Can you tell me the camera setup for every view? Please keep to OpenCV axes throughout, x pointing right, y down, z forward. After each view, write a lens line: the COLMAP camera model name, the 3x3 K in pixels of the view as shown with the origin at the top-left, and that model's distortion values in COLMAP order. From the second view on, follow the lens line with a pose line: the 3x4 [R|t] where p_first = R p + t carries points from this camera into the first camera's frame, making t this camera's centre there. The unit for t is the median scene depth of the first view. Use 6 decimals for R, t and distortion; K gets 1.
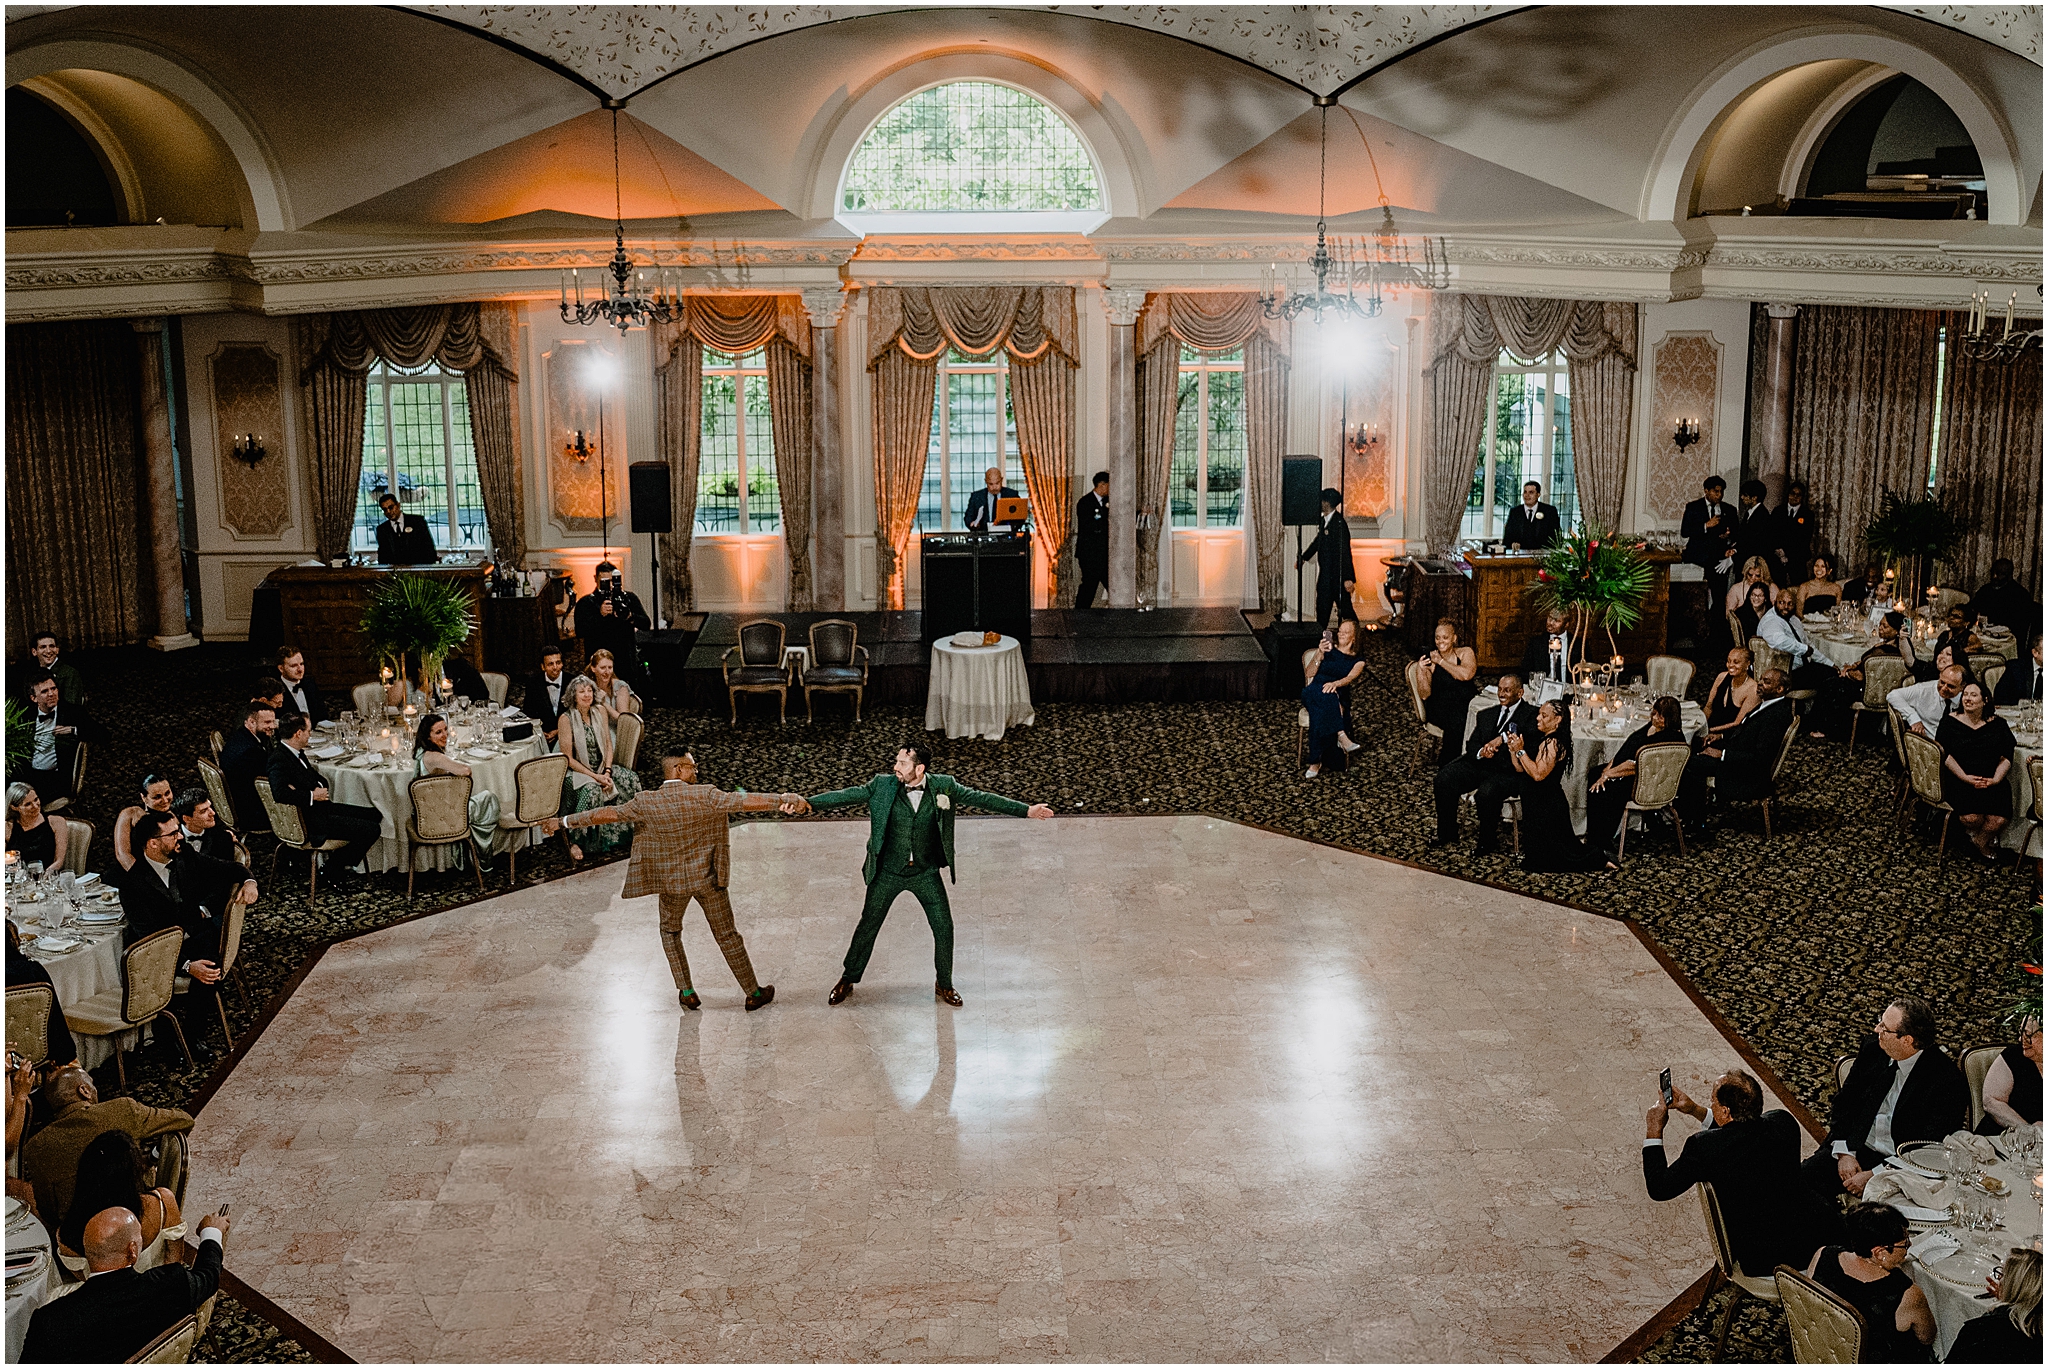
lens RADIAL K [[2354.0, 0, 1024.4], [0, 2354.0, 683.5], [0, 0, 1]] dist [-0.003079, 0.000000]
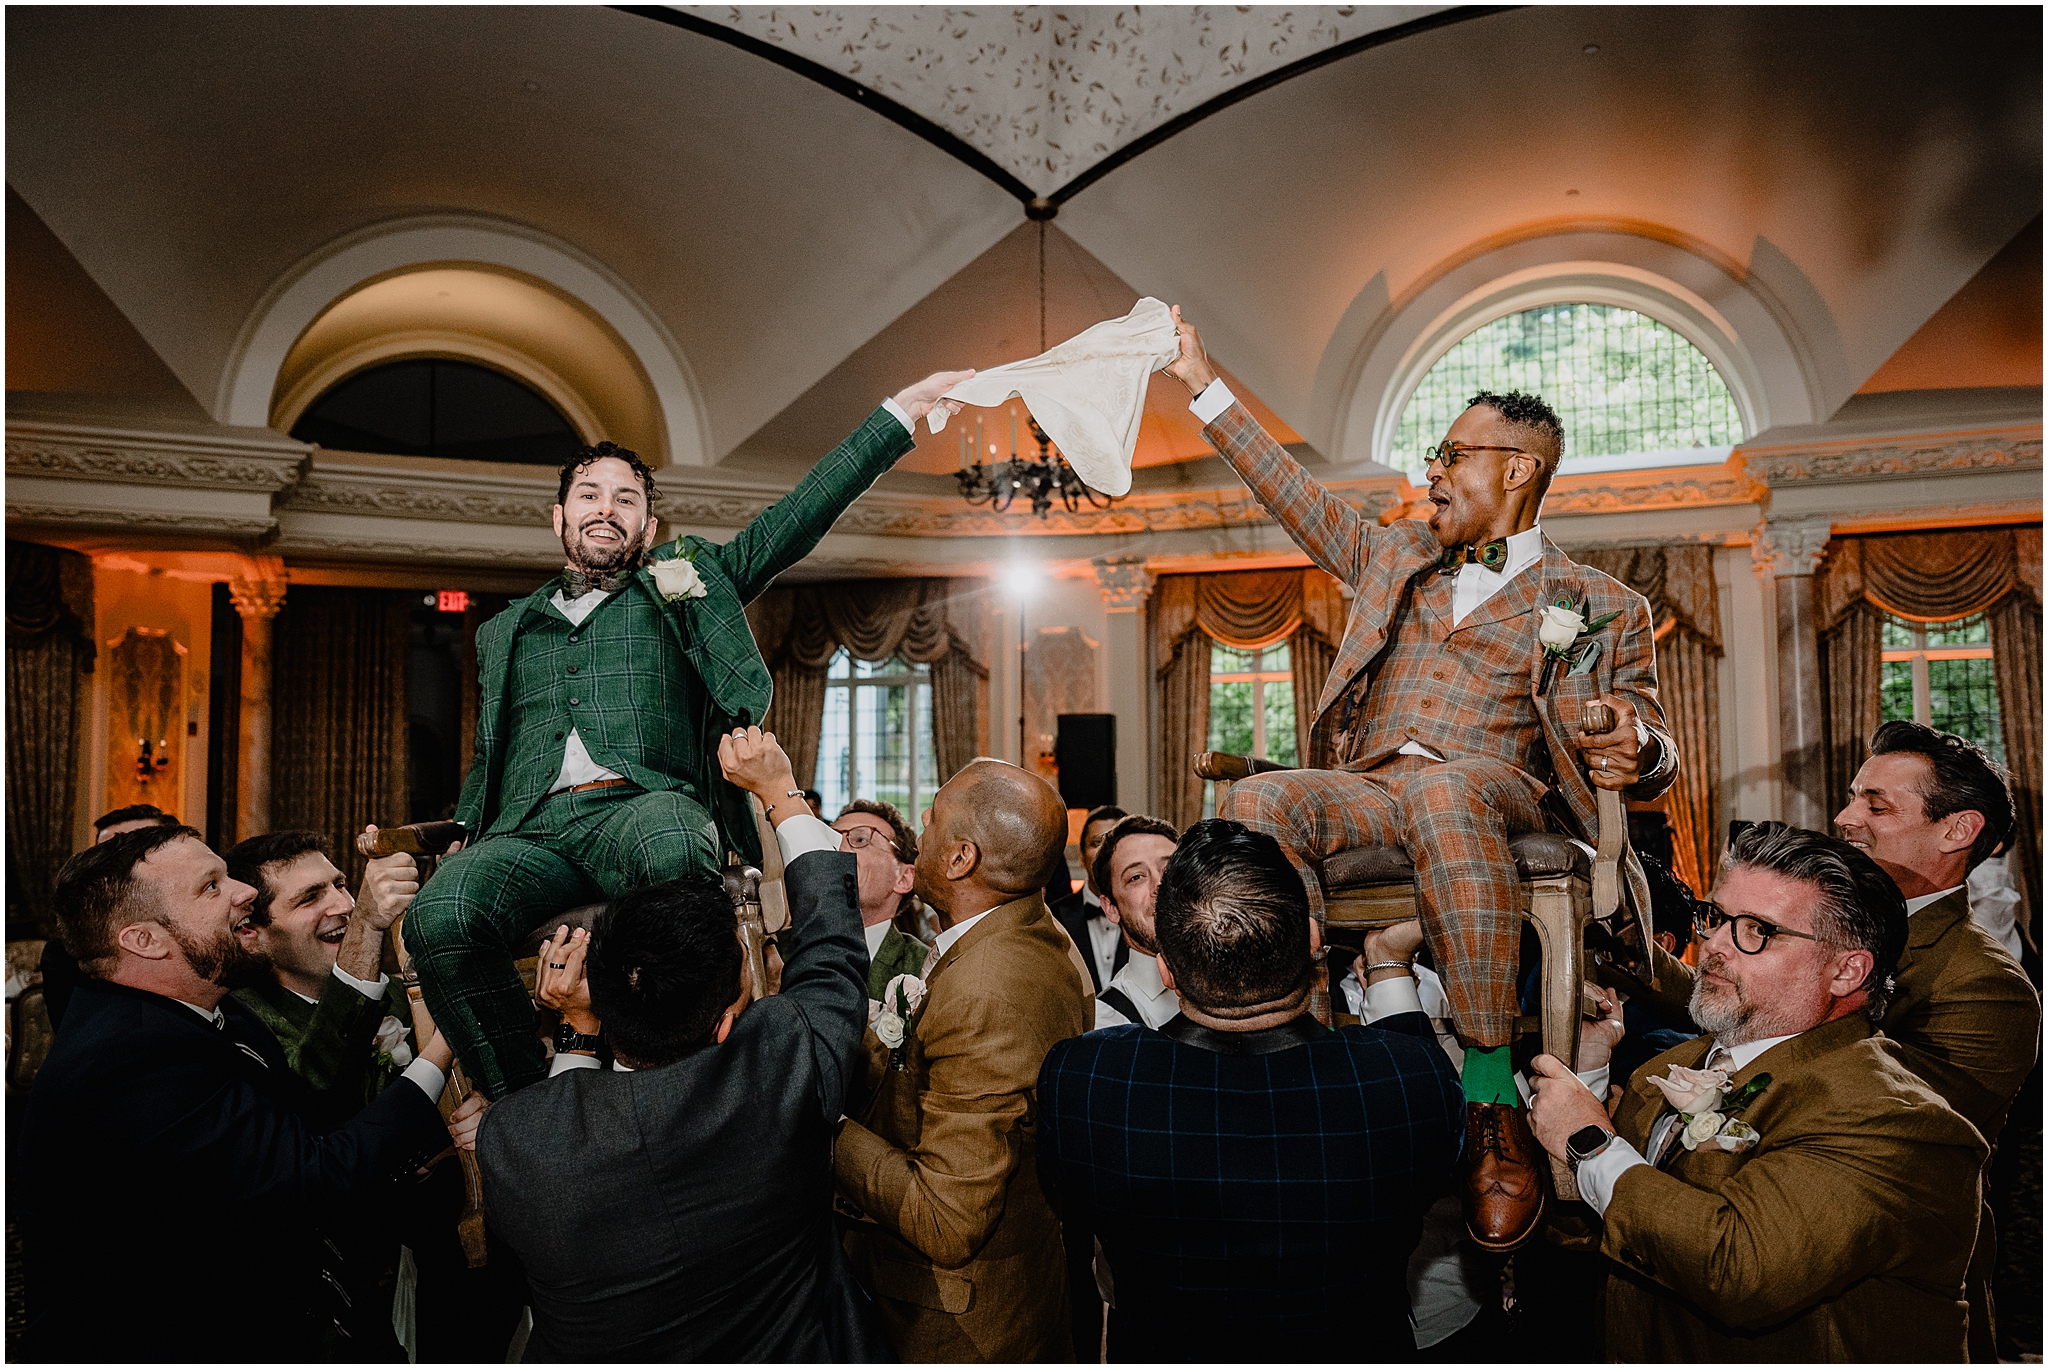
lens RADIAL K [[1493.6, 0, 986.9], [0, 1493.6, 685.5], [0, 0, 1]] dist [0.006999, 0.009695]
pose [[0.927908, -0.027471, -0.371795, -0.016720], [-0.086317, 0.954351, -0.285943, 0.027669], [0.362678, 0.297421, 0.883179, 0.529847]]
